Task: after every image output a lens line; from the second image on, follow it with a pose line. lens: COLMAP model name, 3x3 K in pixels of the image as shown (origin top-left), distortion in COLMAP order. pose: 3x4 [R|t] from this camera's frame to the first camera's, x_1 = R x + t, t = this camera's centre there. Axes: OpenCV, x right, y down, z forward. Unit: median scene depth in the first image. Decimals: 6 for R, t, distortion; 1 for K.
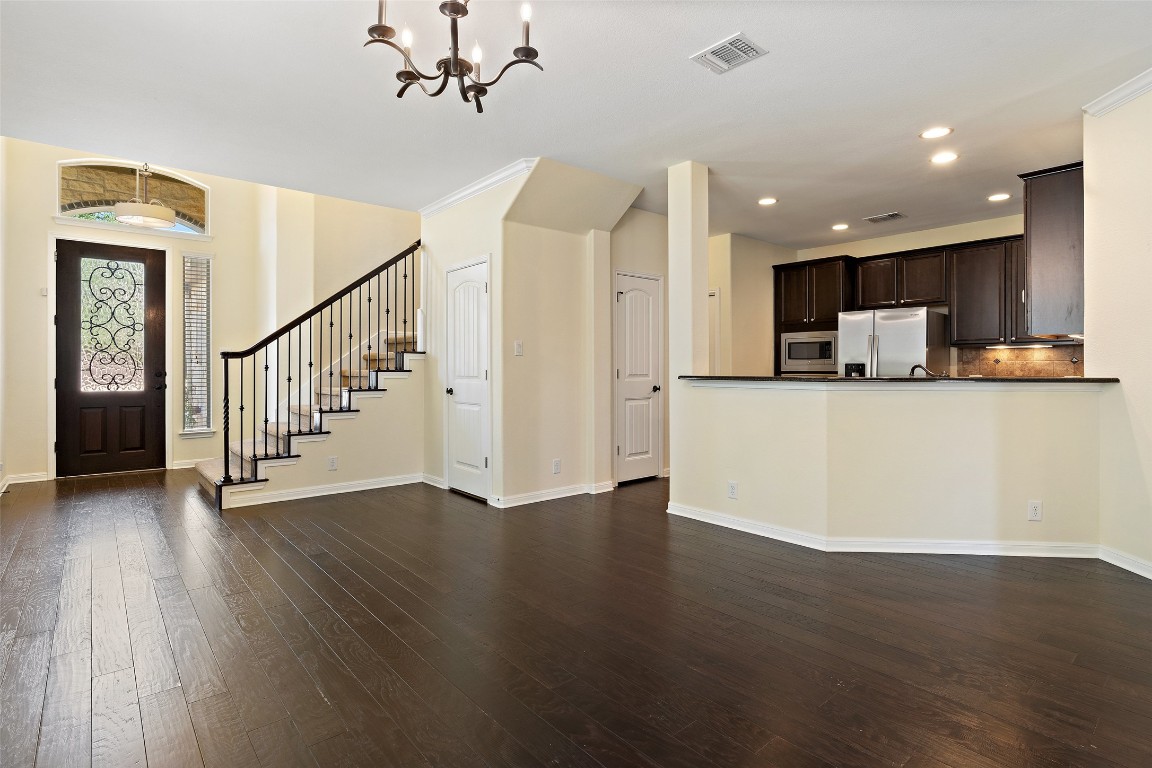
lens RADIAL K [[556.6, 0, 582.3], [0, 556.6, 375.8], [0, 0, 1]] dist [-0.000835, 0.001640]
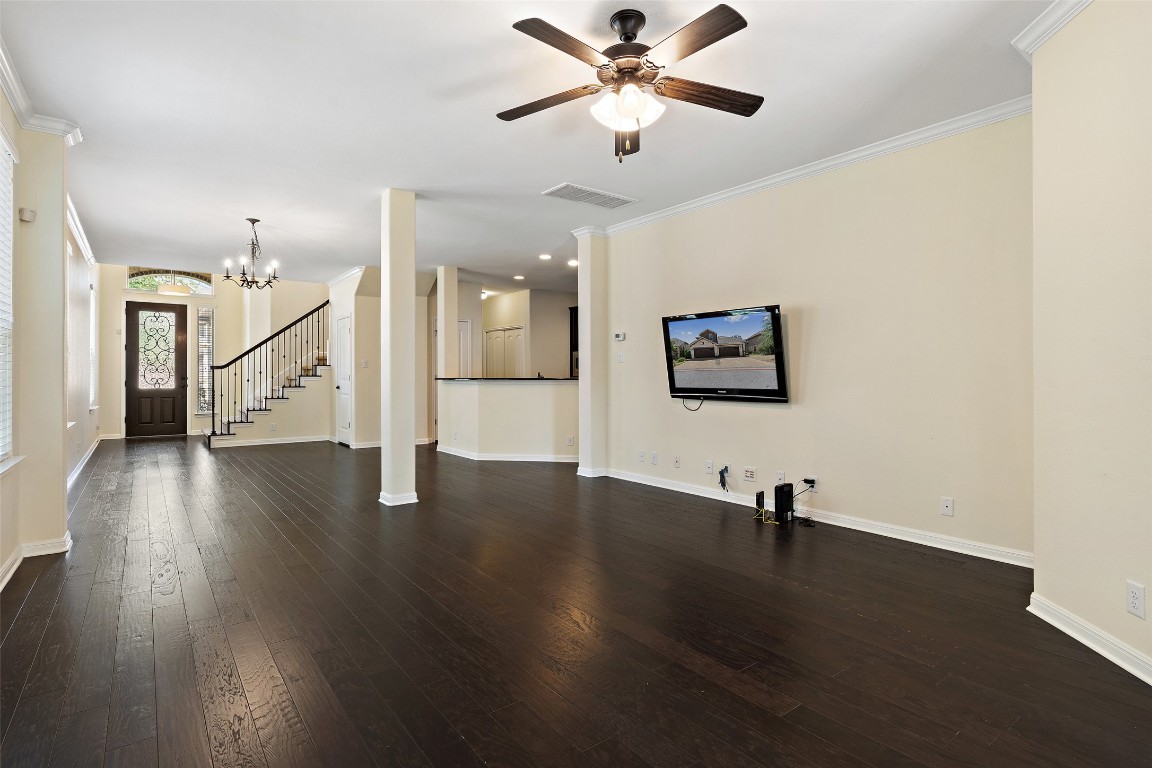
lens RADIAL K [[556.6, 0, 580.4], [0, 556.6, 380.9], [0, 0, 1]] dist [-0.000835, 0.001640]
pose [[0.998529, -0.000998, -0.054220, 0.570515], [0.000800, 0.999993, -0.003675, 0.013365], [0.054223, 0.003627, 0.998522, -0.662340]]
